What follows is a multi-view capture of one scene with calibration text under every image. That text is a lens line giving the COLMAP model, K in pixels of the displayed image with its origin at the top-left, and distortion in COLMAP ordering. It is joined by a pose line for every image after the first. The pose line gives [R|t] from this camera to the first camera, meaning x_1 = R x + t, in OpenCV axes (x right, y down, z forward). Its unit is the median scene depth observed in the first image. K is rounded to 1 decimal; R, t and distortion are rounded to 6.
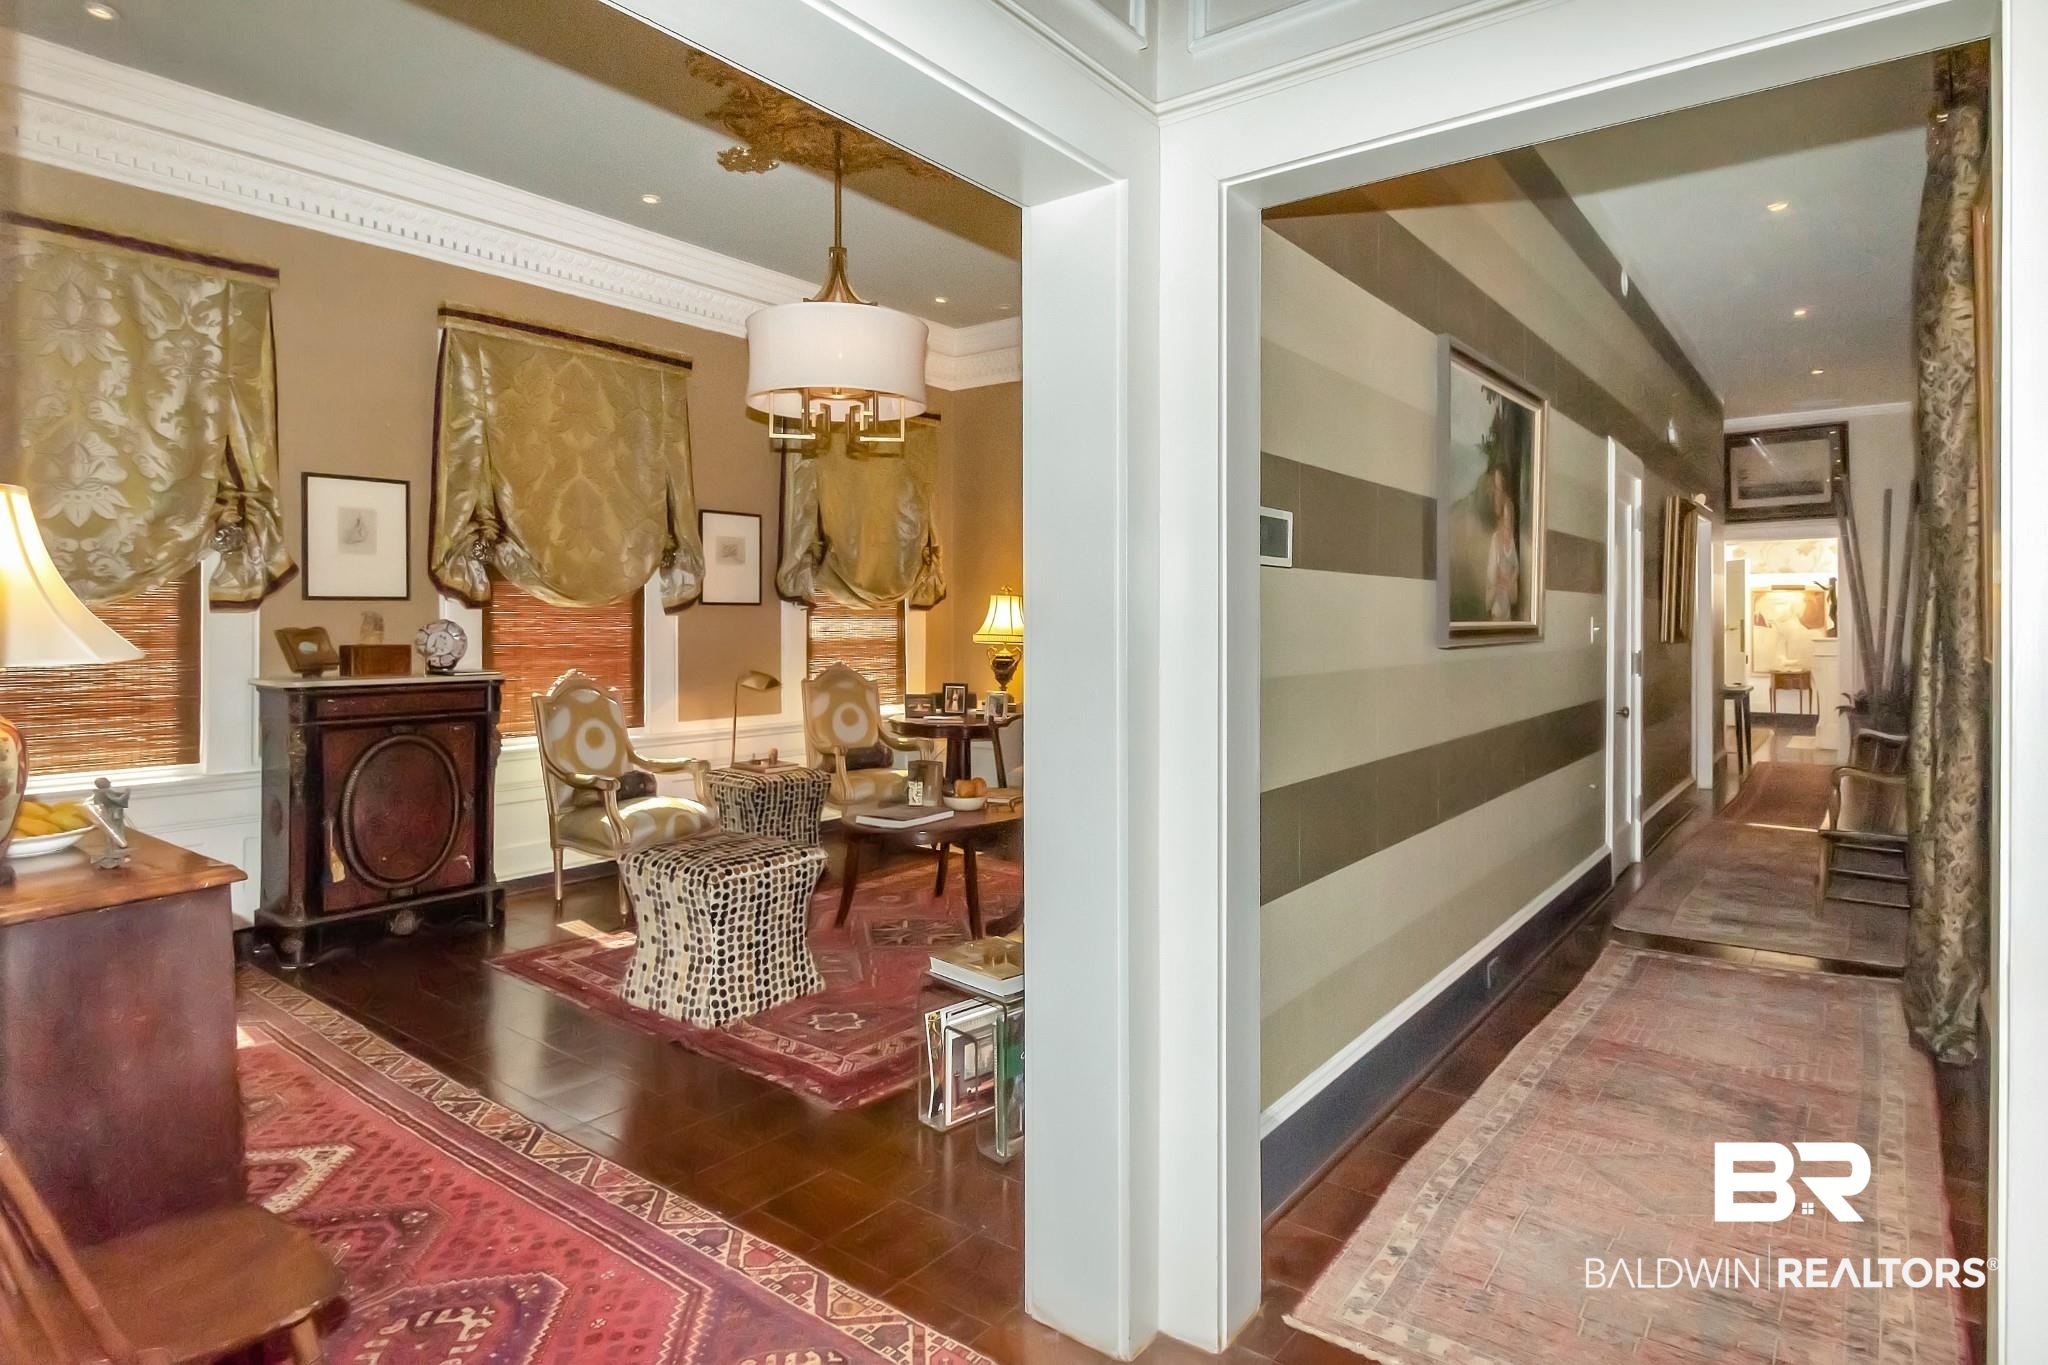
lens RADIAL K [[1124.2, 0, 1020.8], [0, 1124.2, 626.9], [0, 0, 1]] dist [0.001465, 0.000081]
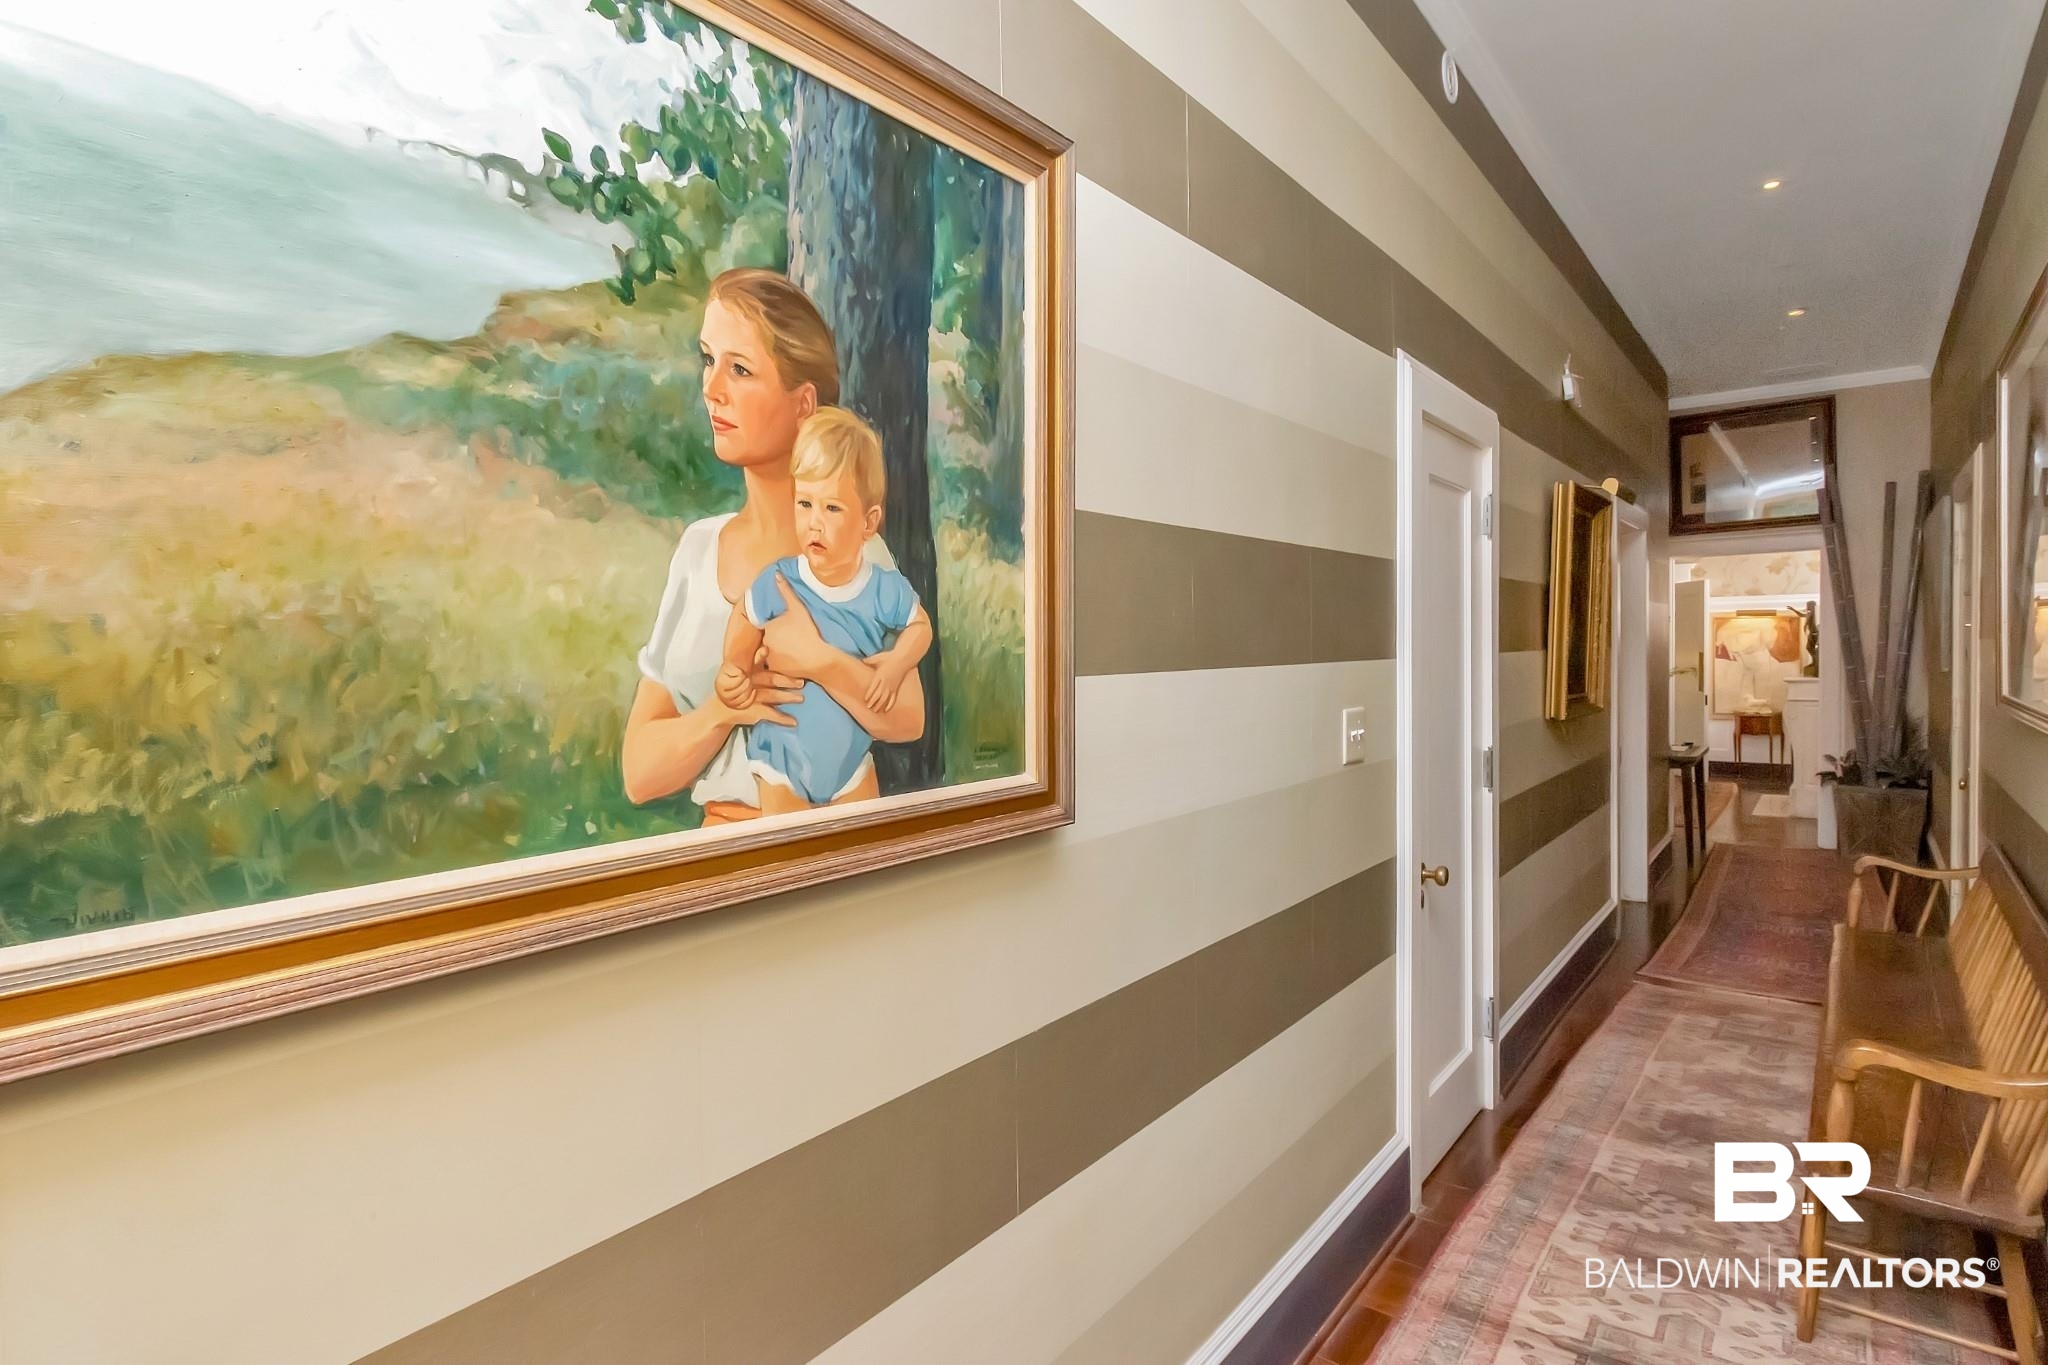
lens RADIAL K [[1059.4, 0, 1024.0], [0, 1059.4, 682.5], [0, 0, 1]] dist [-0.002632, -0.000574]
pose [[0.999848, -0.015211, -0.008524, 0.198268], [0.015445, 0.999484, 0.028162, -0.018941], [0.008091, -0.028290, 0.999567, 0.286907]]
